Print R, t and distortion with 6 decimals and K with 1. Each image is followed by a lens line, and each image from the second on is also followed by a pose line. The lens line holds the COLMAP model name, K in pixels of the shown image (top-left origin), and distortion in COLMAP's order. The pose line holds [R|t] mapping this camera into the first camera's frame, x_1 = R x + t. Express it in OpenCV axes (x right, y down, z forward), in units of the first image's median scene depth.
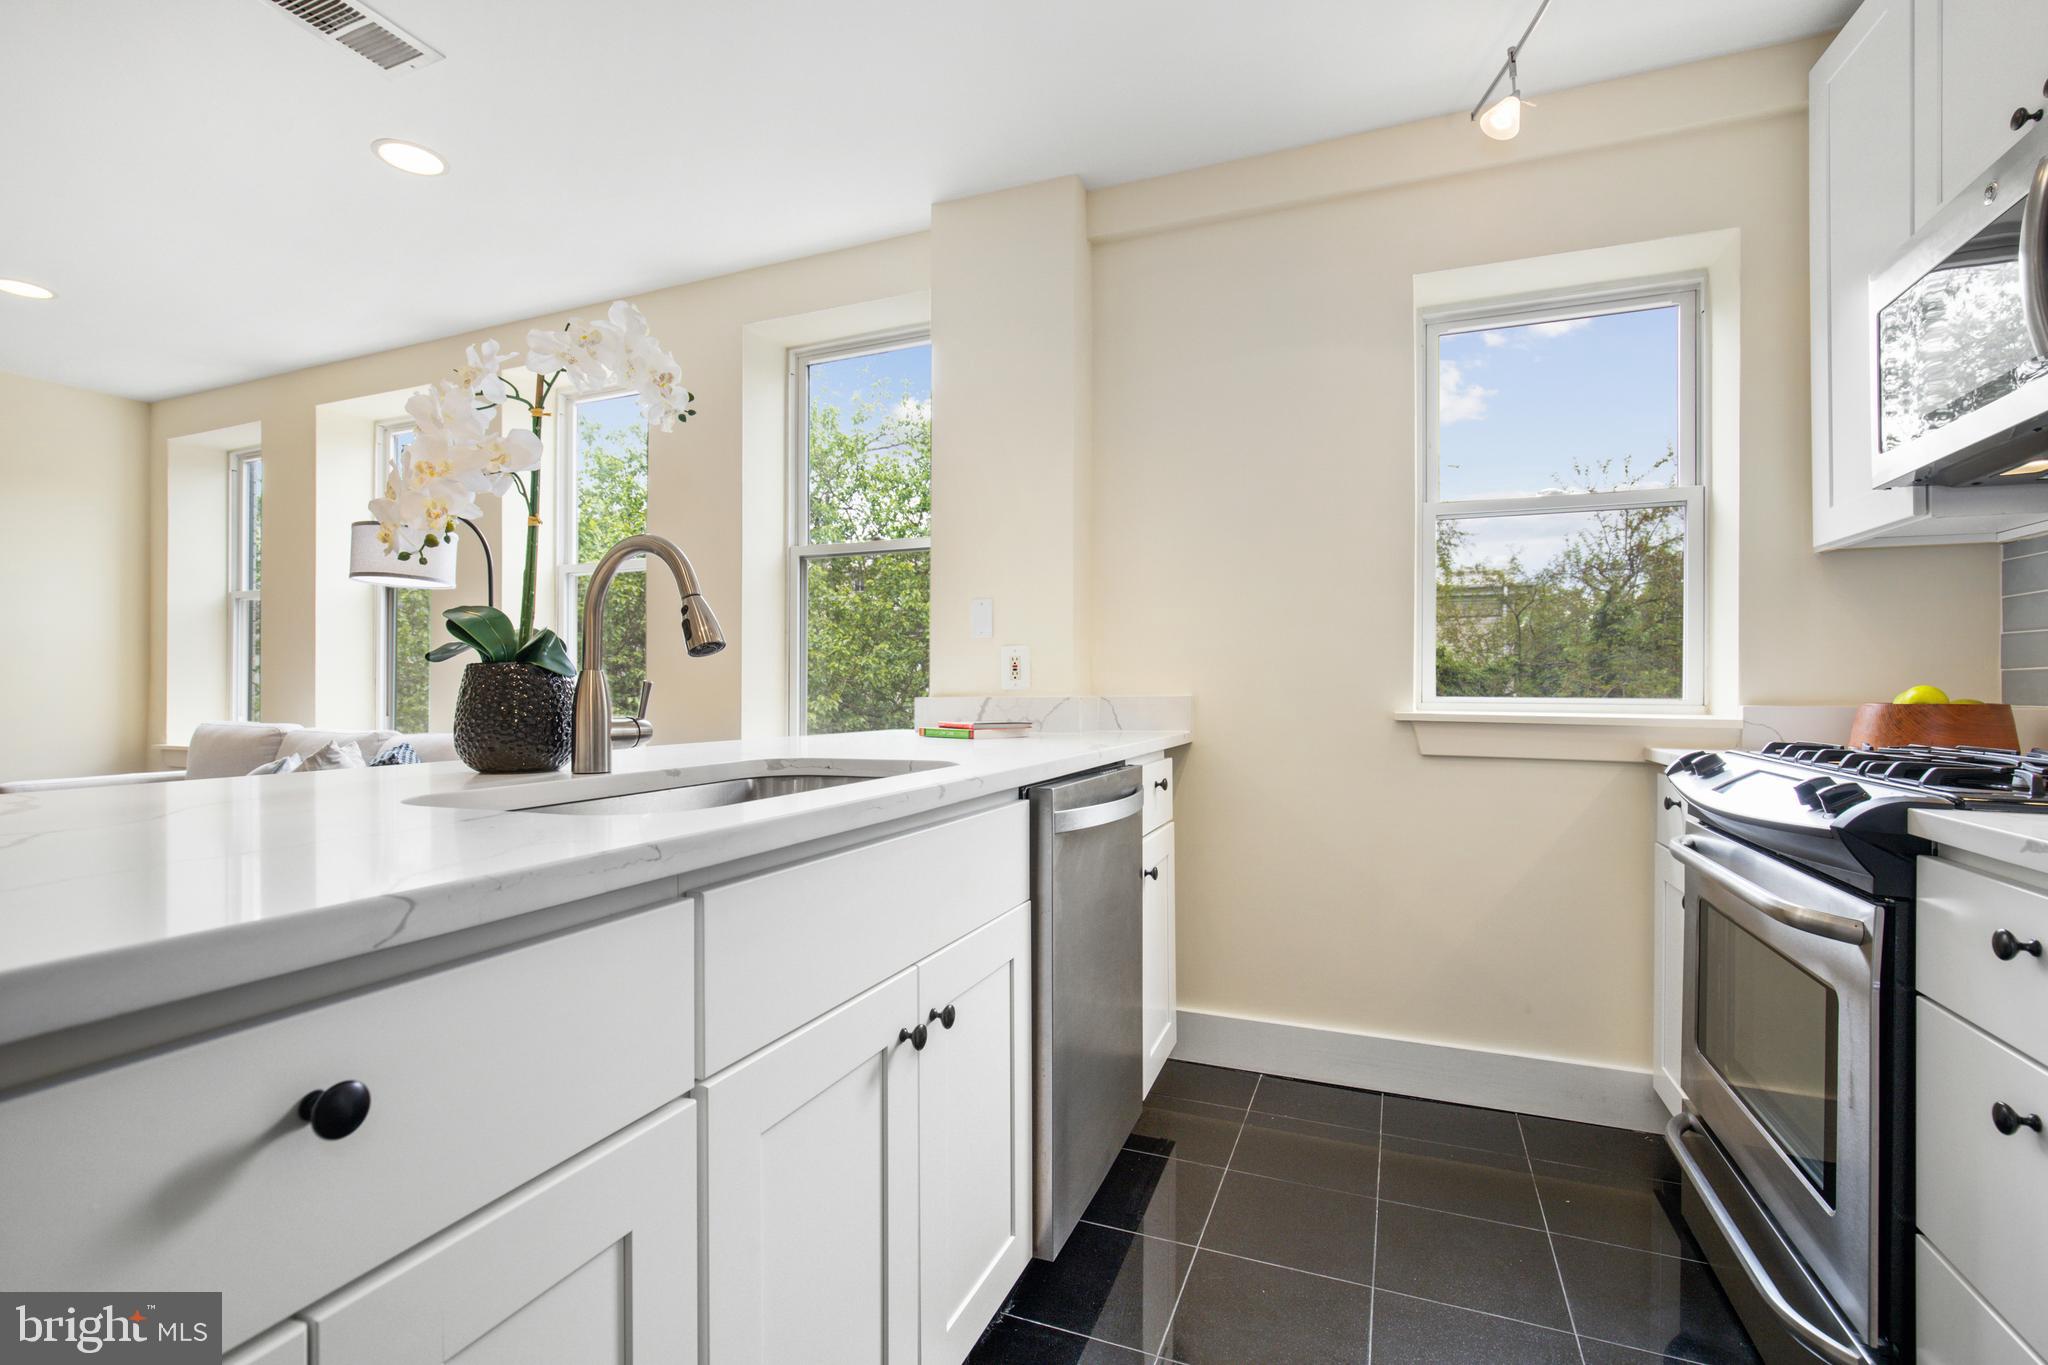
lens RADIAL K [[926.4, 0, 1012.5], [0, 926.4, 688.8], [0, 0, 1]] dist [-0.018119, 0.005892]
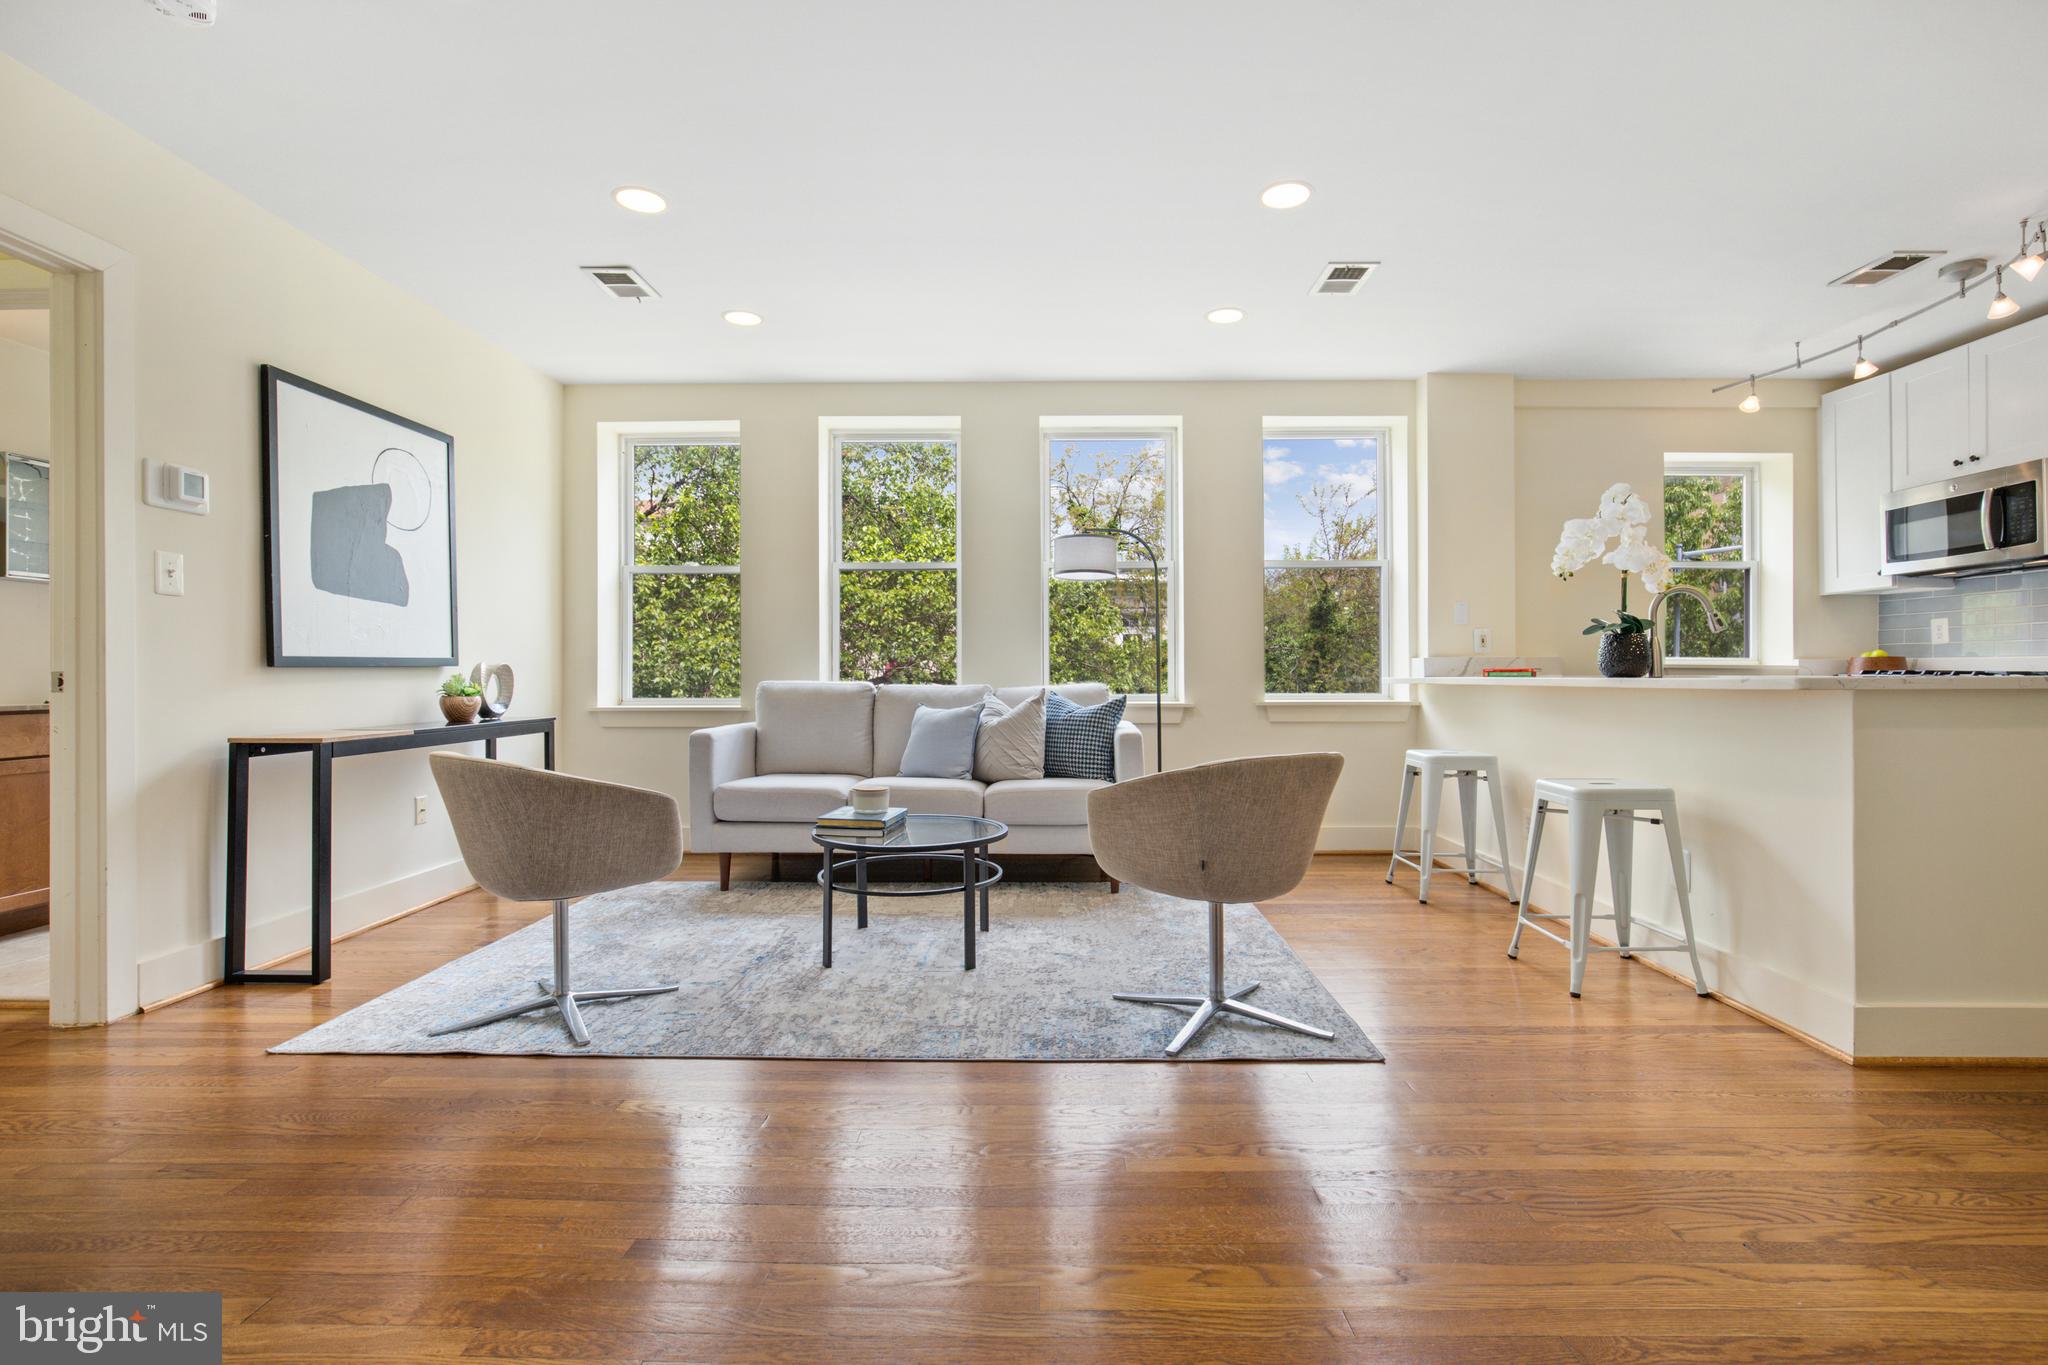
lens RADIAL K [[926.4, 0, 1031.7], [0, 926.4, 672.6], [0, 0, 1]] dist [-0.018119, 0.005892]
pose [[0.927549, -0.002608, 0.373693, -1.834676], [0.002418, 0.999997, 0.000977, 0.044567], [-0.373694, -0.000003, 0.927552, -0.429243]]
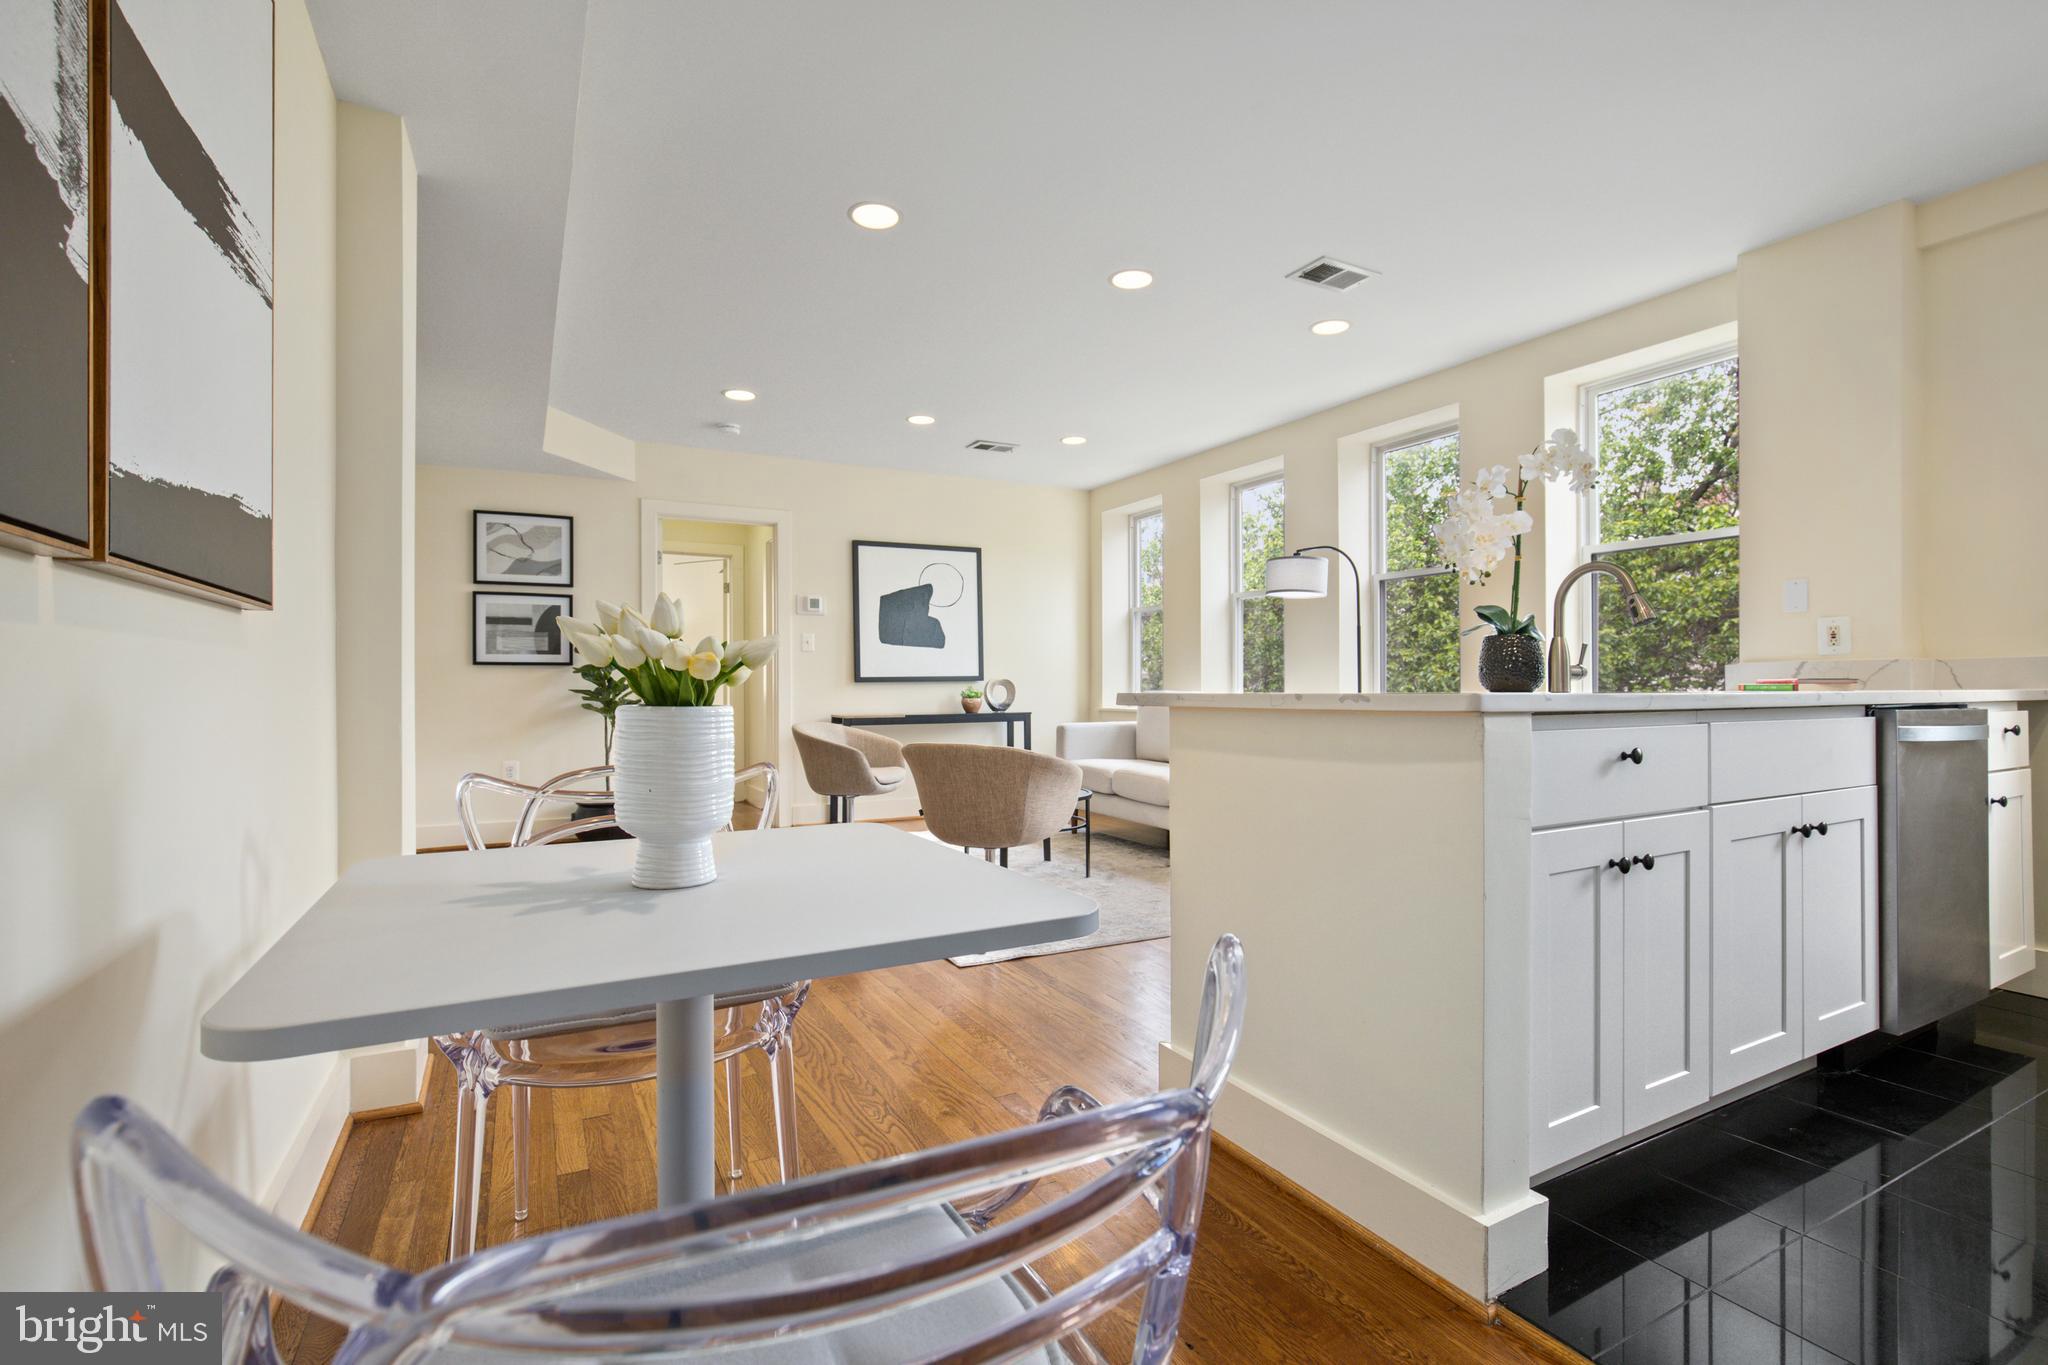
lens RADIAL K [[926.4, 0, 1026.7], [0, 926.4, 678.7], [0, 0, 1]] dist [-0.018119, 0.005892]
pose [[0.779249, -0.007239, -0.626672, -0.081897], [0.004863, 0.999973, -0.005504, 0.042107], [0.626695, 0.001241, 0.779264, -0.677148]]
